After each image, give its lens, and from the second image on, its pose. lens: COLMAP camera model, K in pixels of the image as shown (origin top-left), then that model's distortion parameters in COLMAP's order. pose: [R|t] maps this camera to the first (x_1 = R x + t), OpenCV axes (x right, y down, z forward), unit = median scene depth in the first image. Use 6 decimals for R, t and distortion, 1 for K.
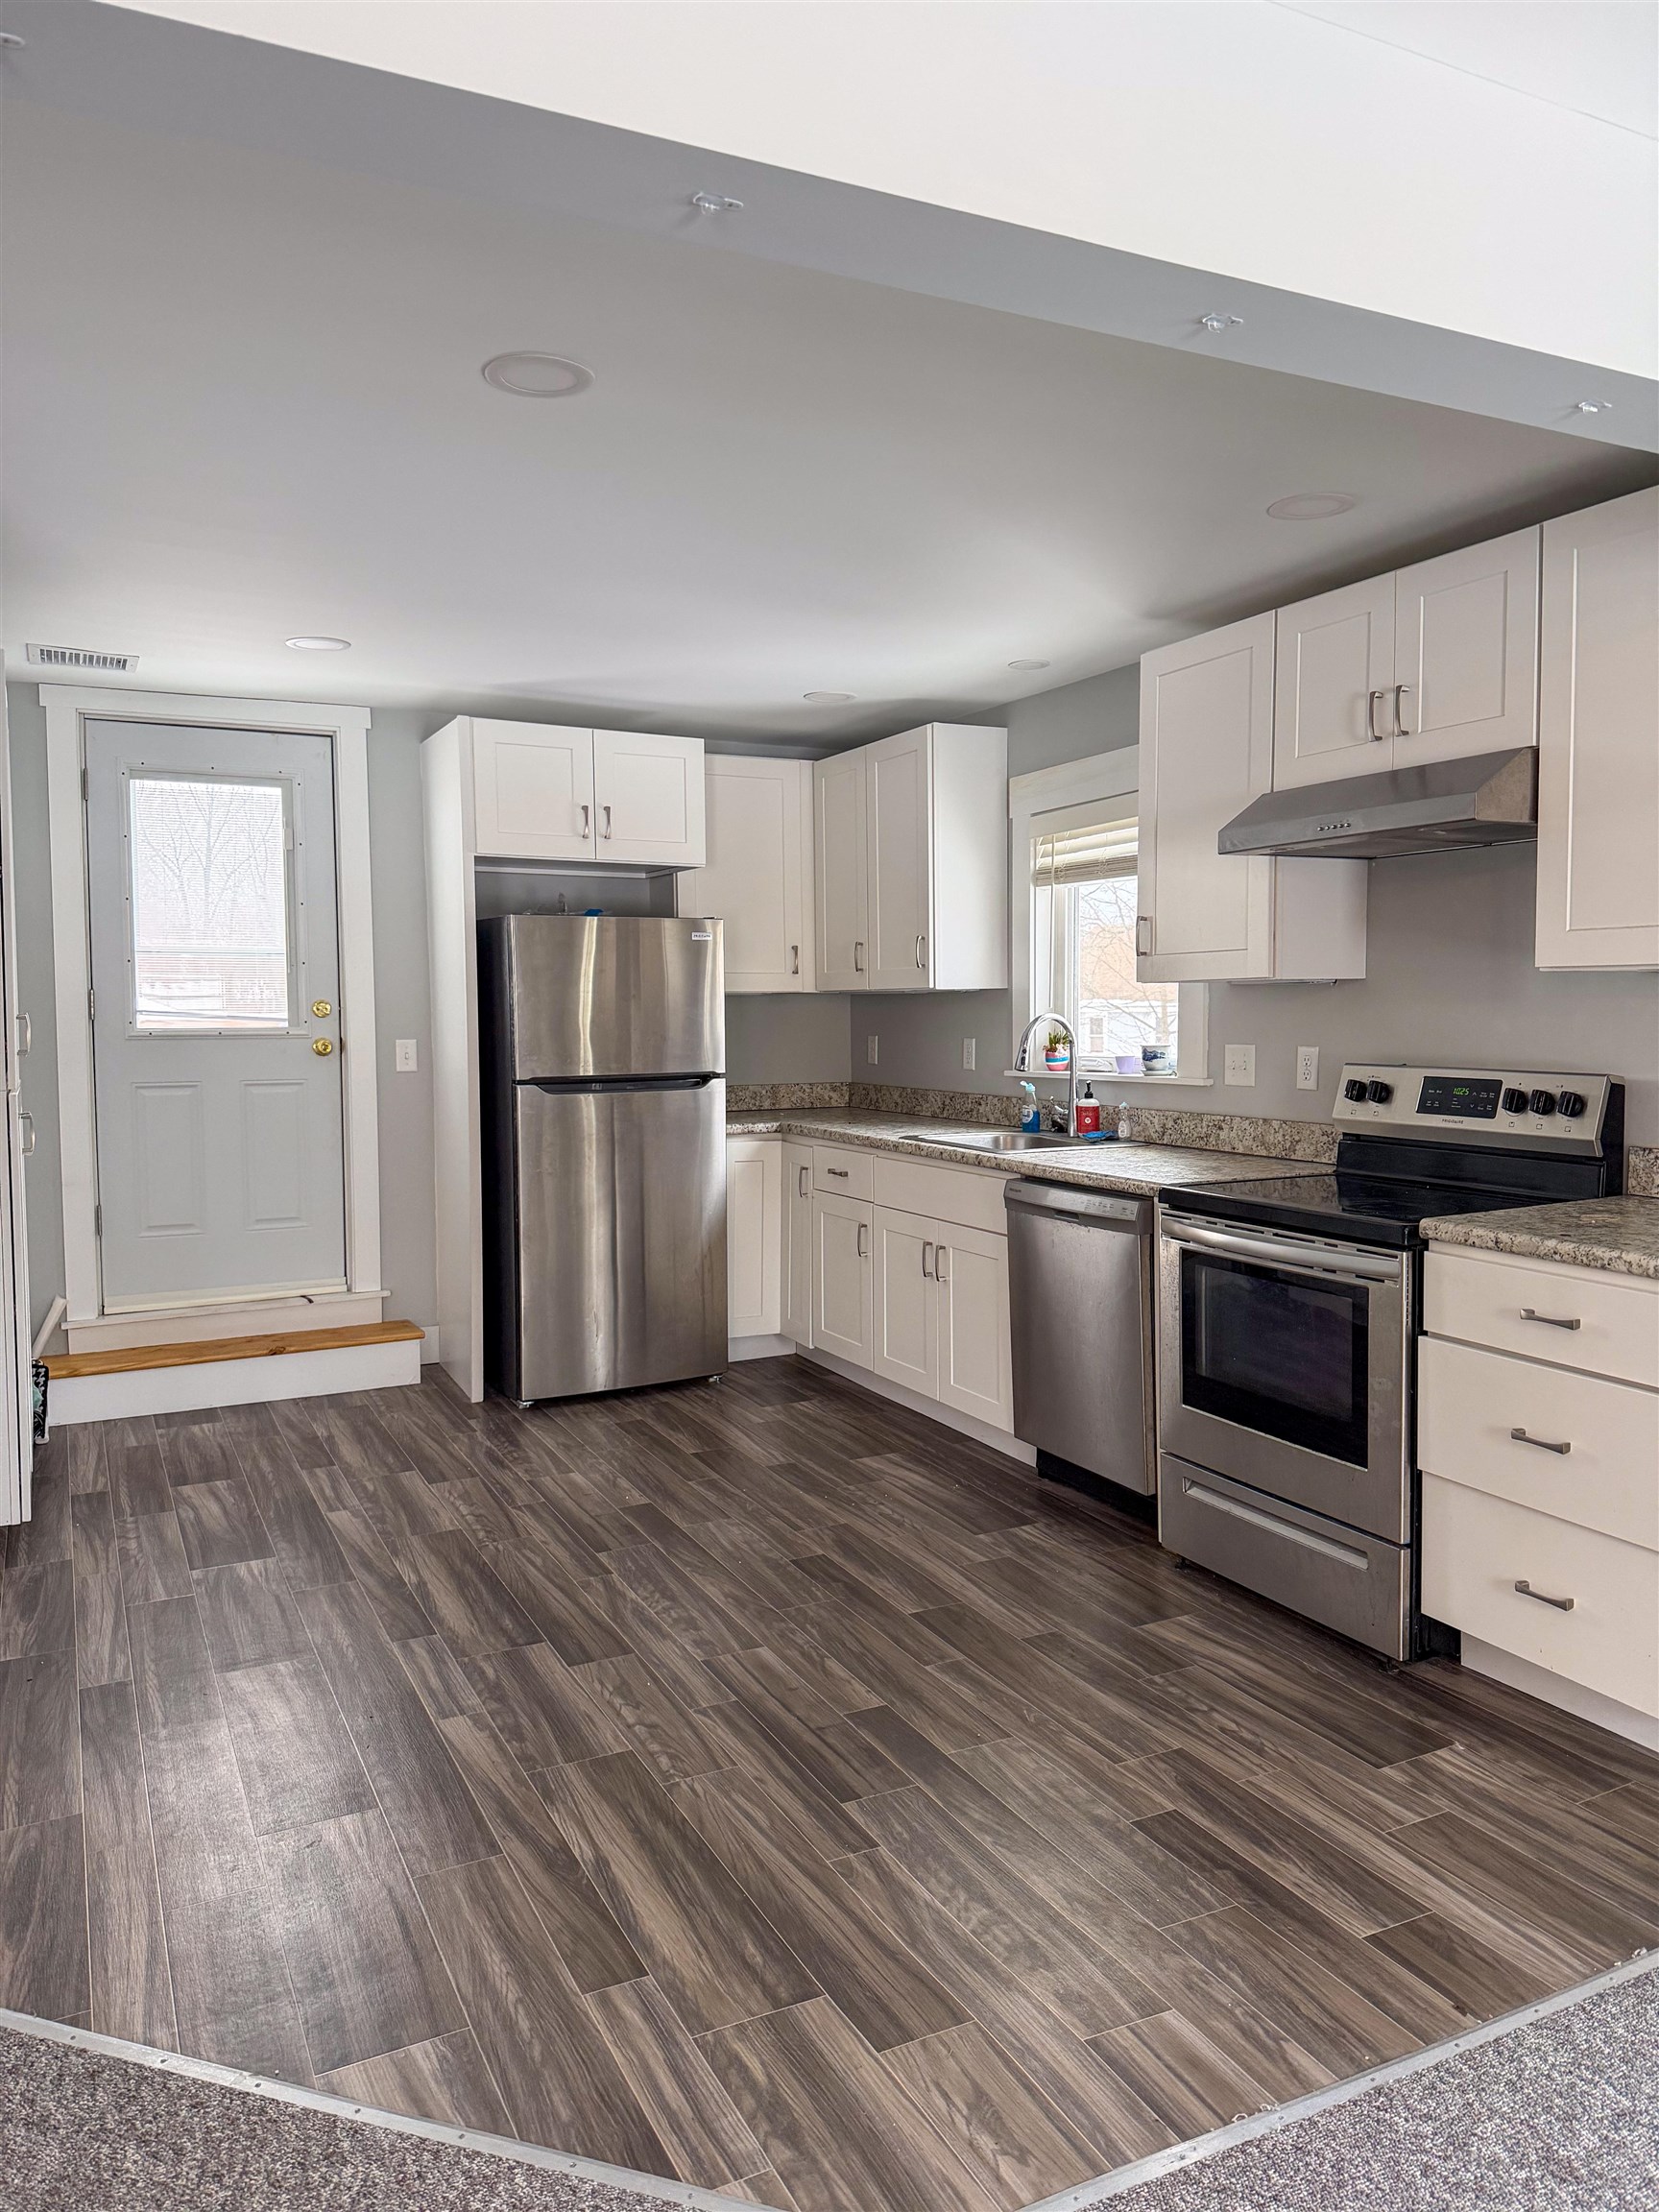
lens RADIAL K [[1578.8, 0, 822.8], [0, 1578.8, 1081.0], [0, 0, 1]] dist [0.036438, -0.037699]
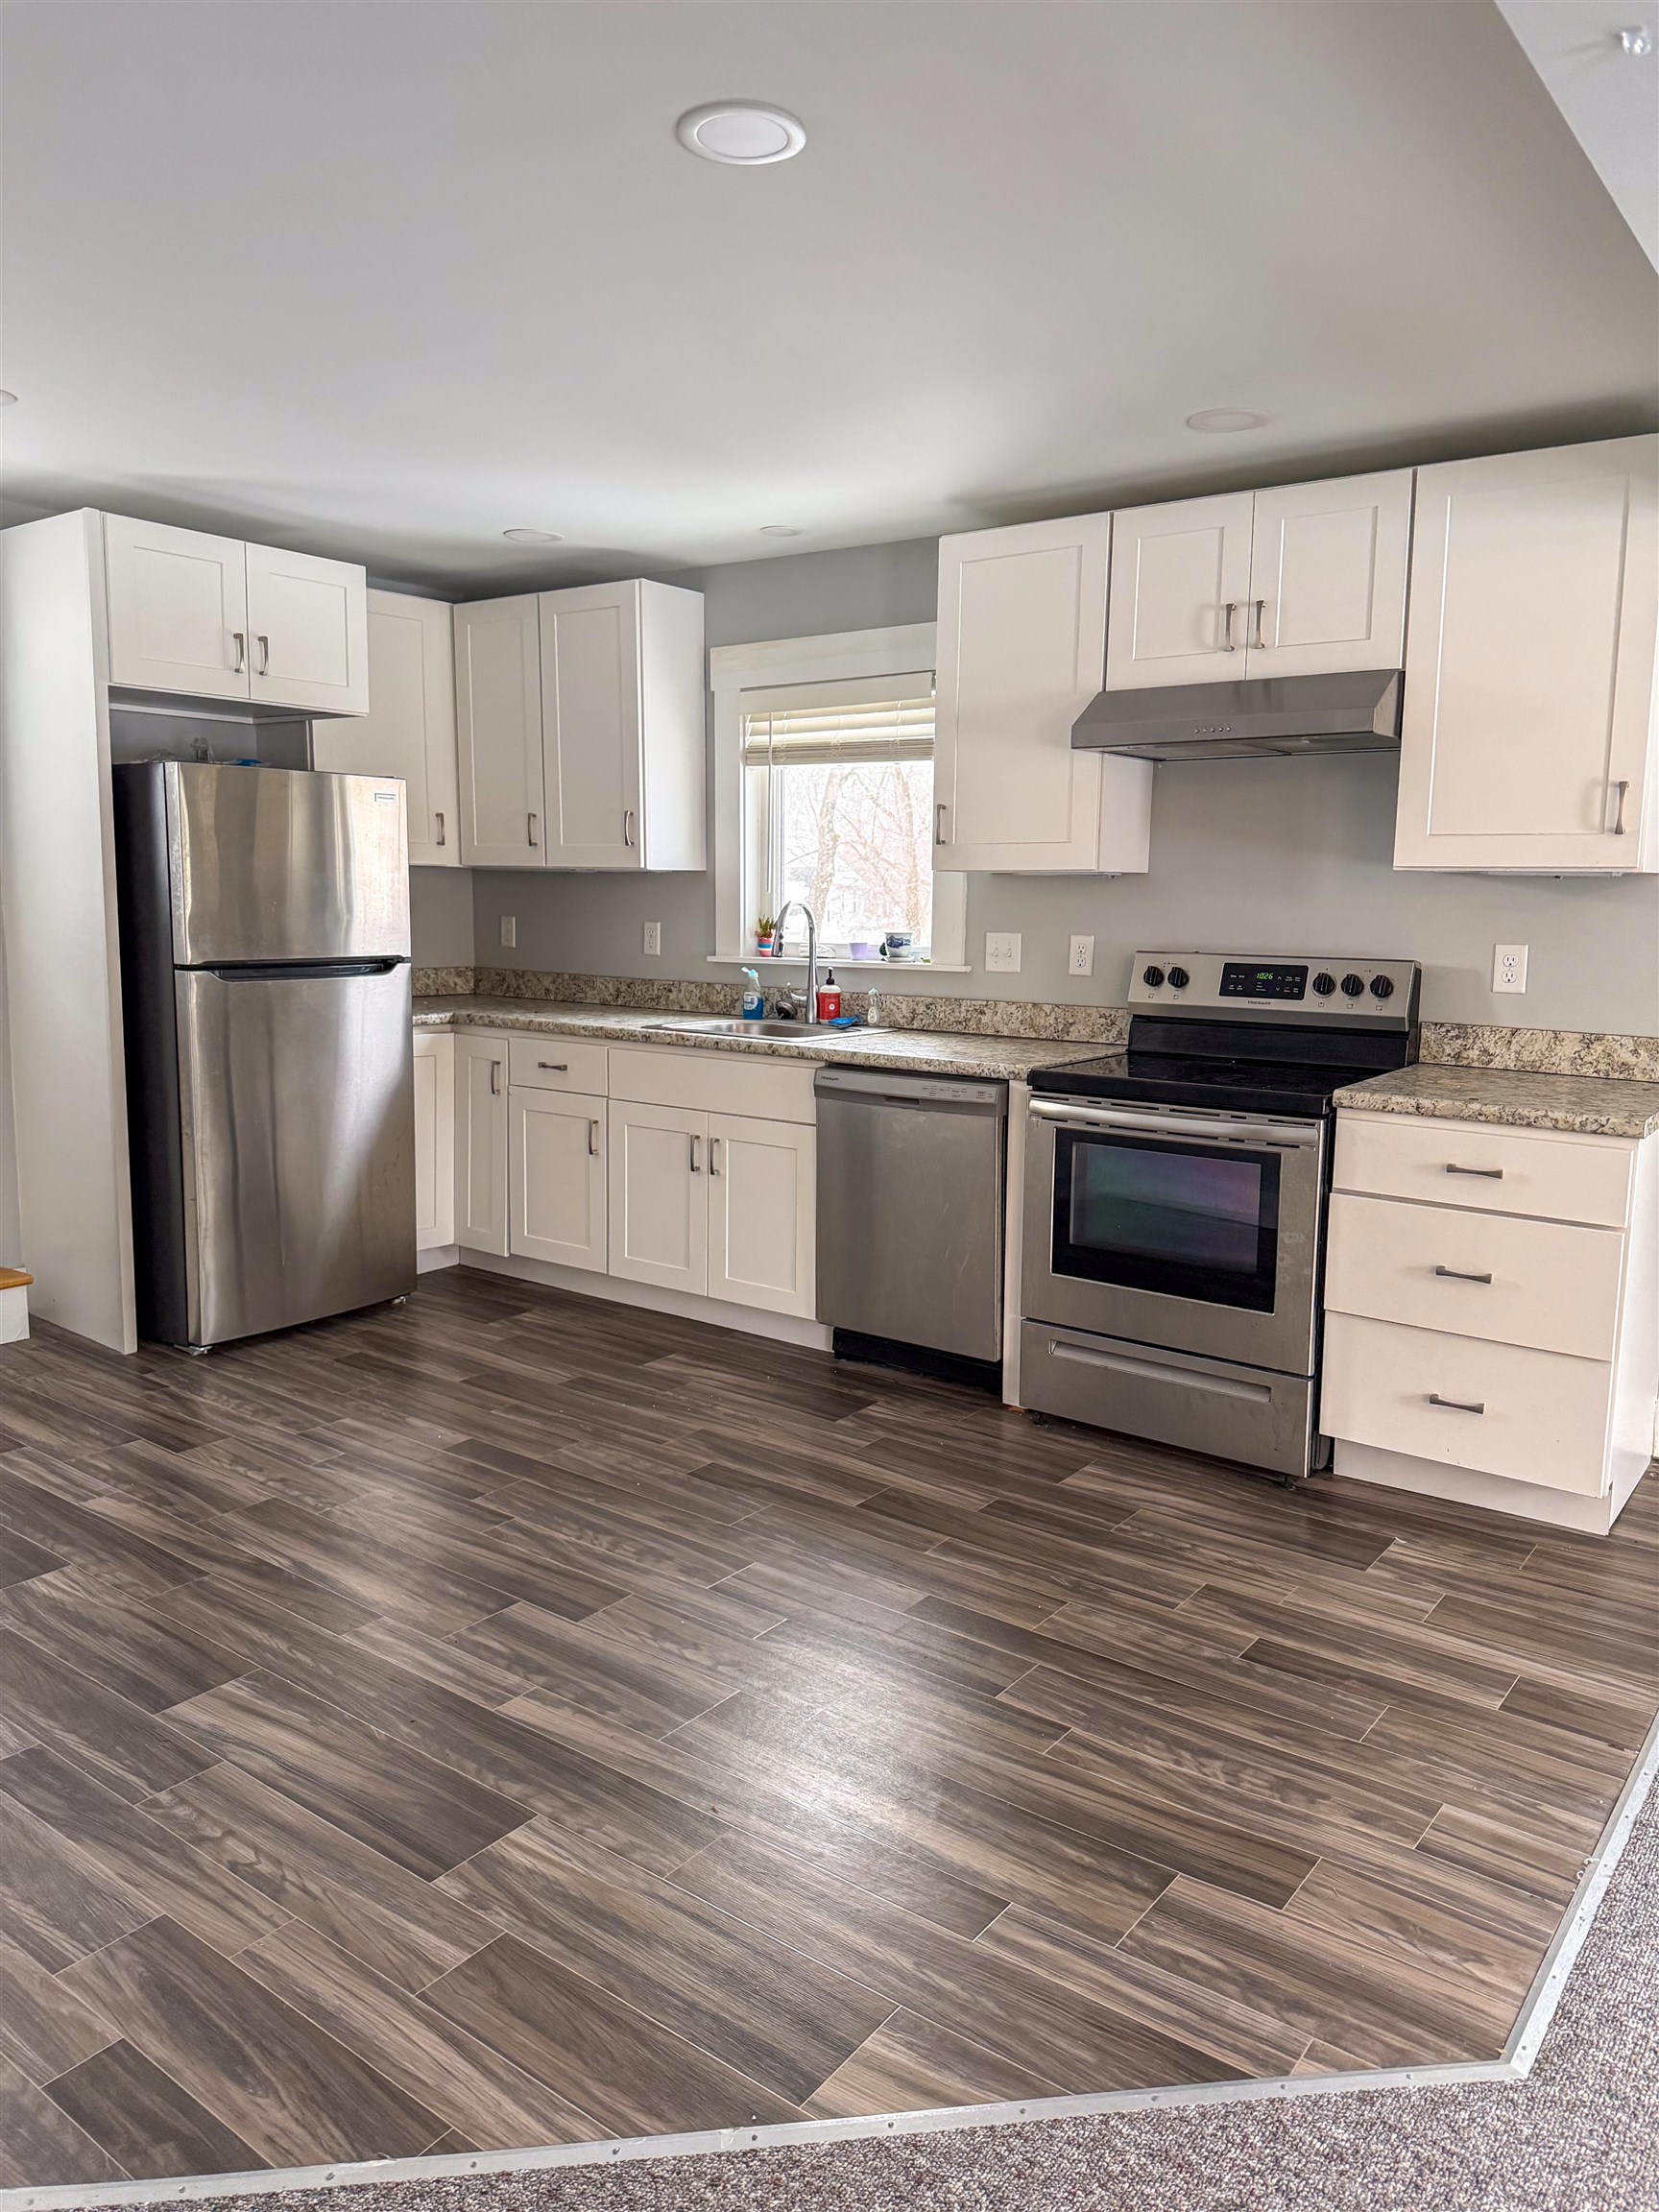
lens RADIAL K [[1578.8, 0, 845.6], [0, 1578.8, 1092.8], [0, 0, 1]] dist [0.036438, -0.037699]
pose [[0.890483, -0.036446, 0.453554, -0.347948], [-0.000375, 0.996728, 0.080830, -0.001383], [-0.455015, -0.072148, 0.887556, 0.129719]]
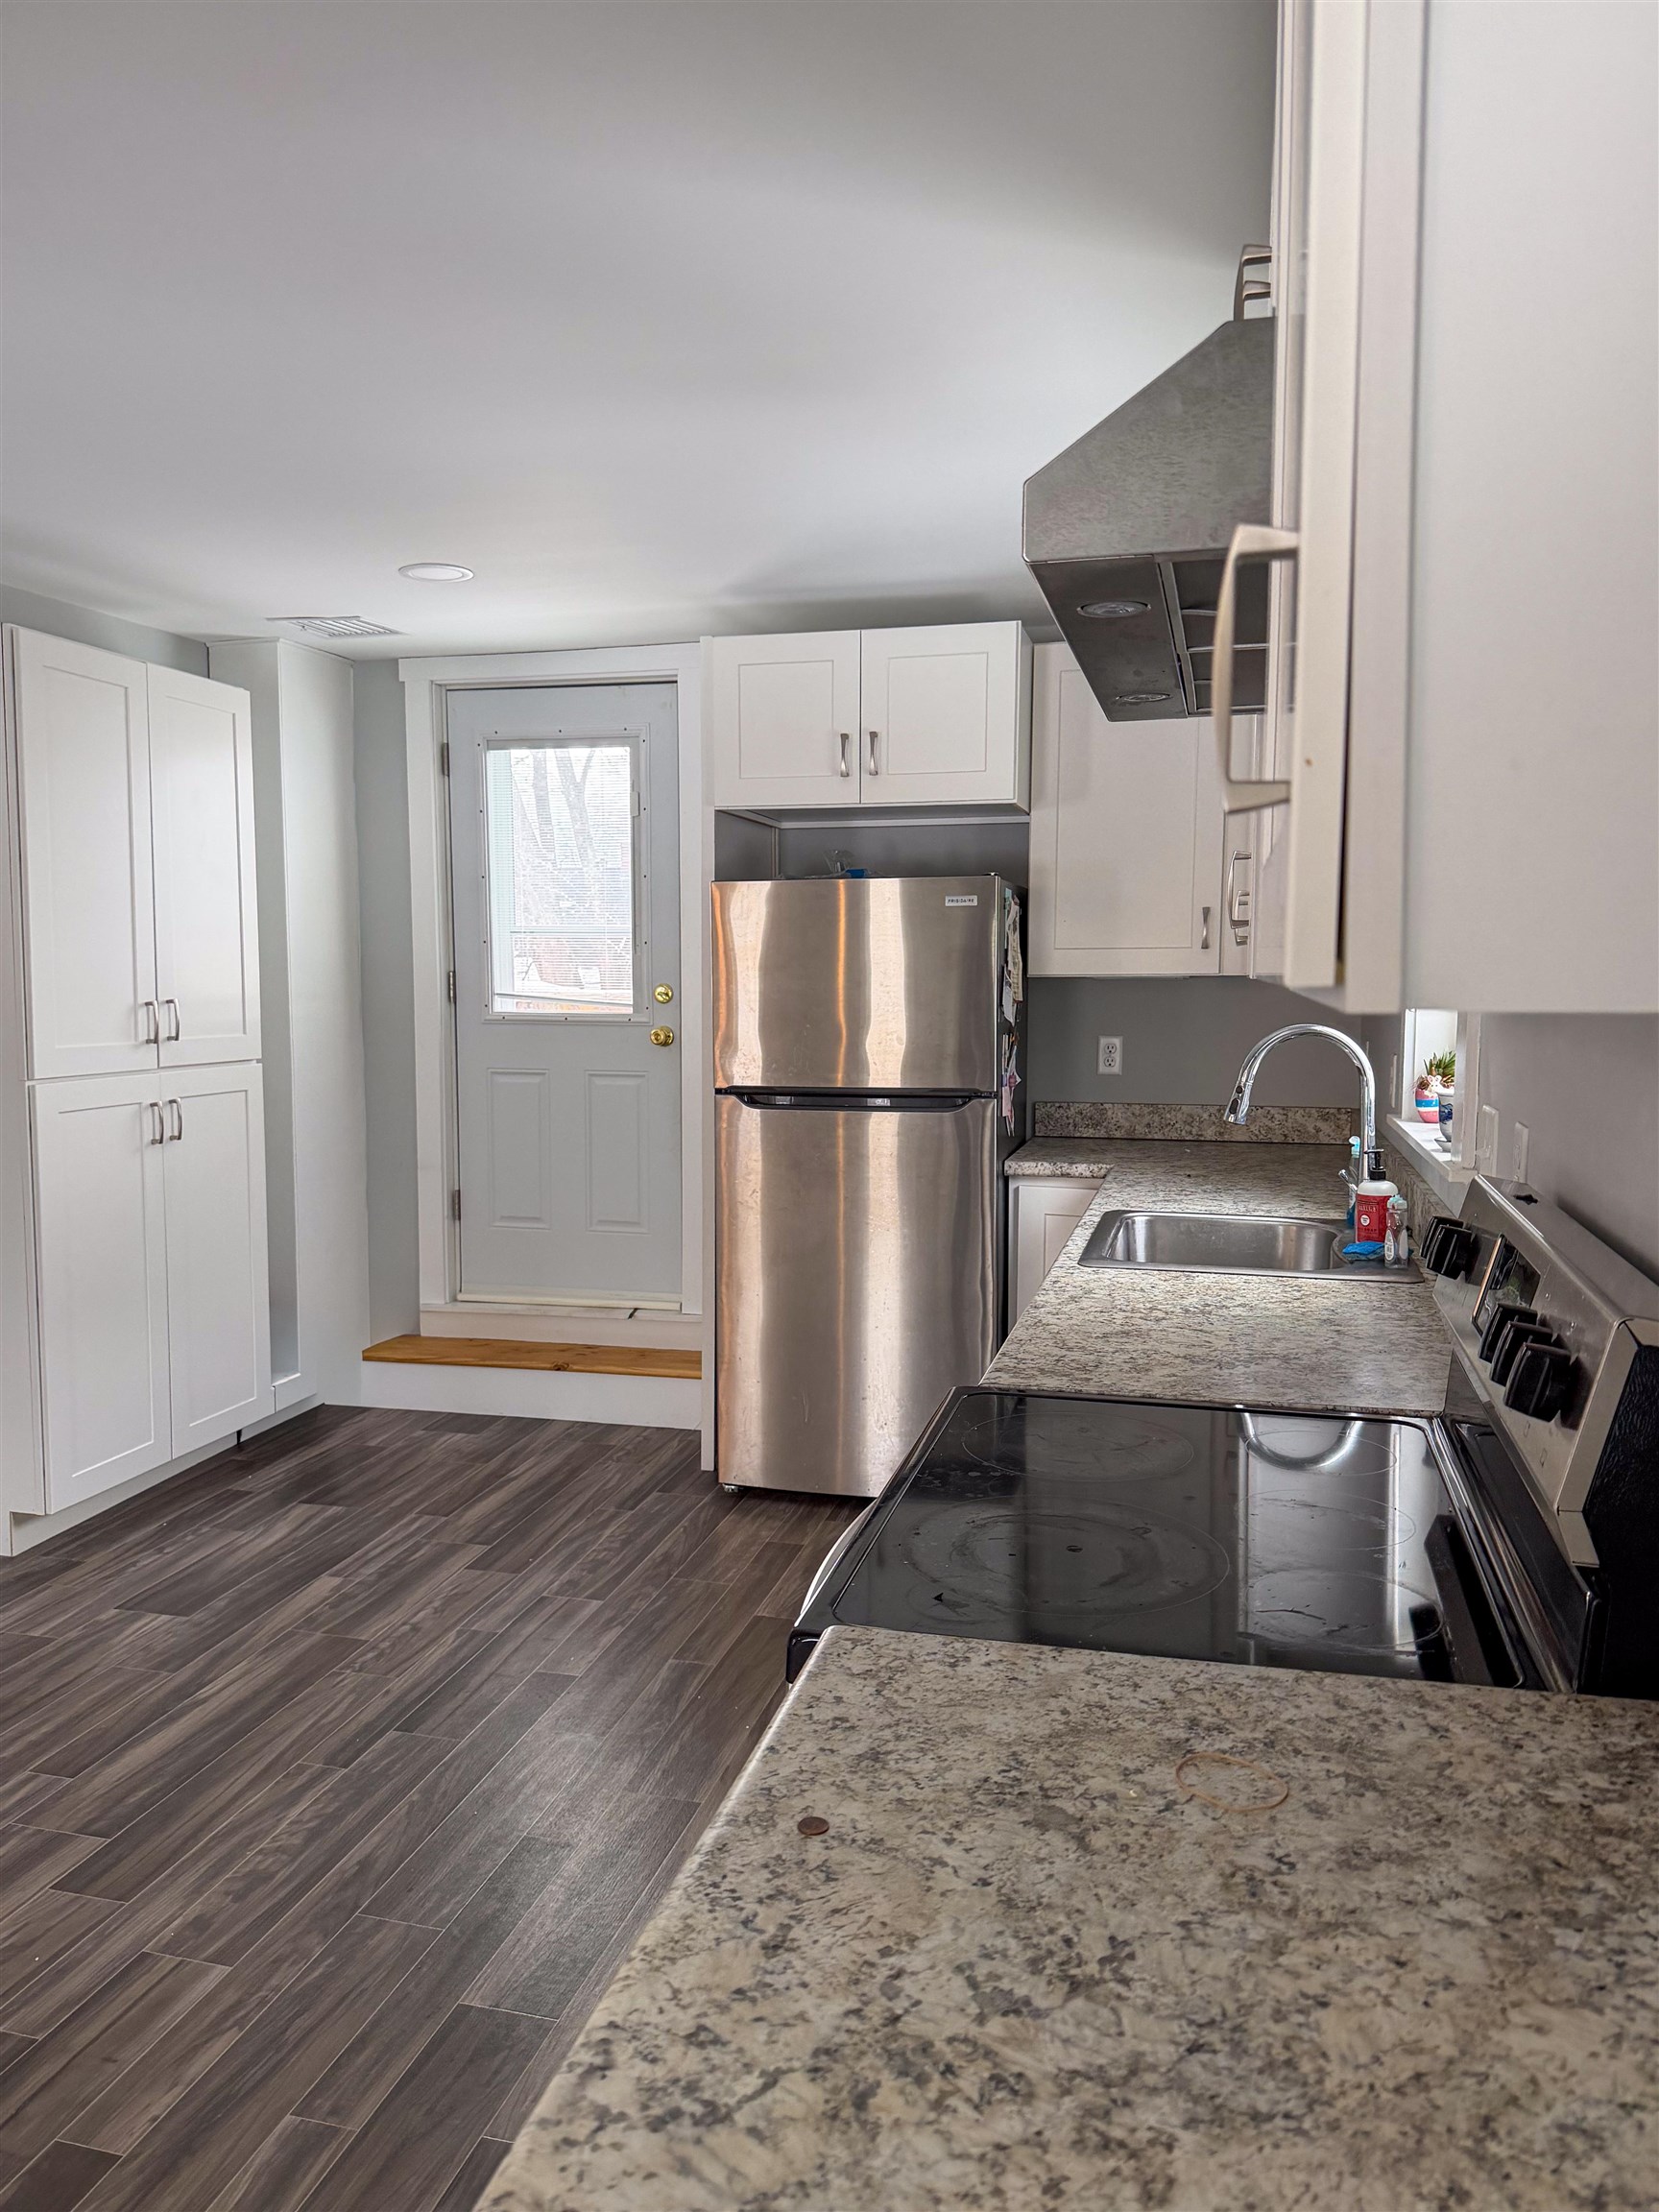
lens RADIAL K [[1578.8, 0, 816.4], [0, 1578.8, 1128.0], [0, 0, 1]] dist [0.036438, -0.037699]
pose [[0.744173, 0.071315, -0.664169, 0.496090], [-0.030648, 0.996883, 0.072701, -0.053792], [0.667284, -0.033747, 0.744039, 0.569065]]
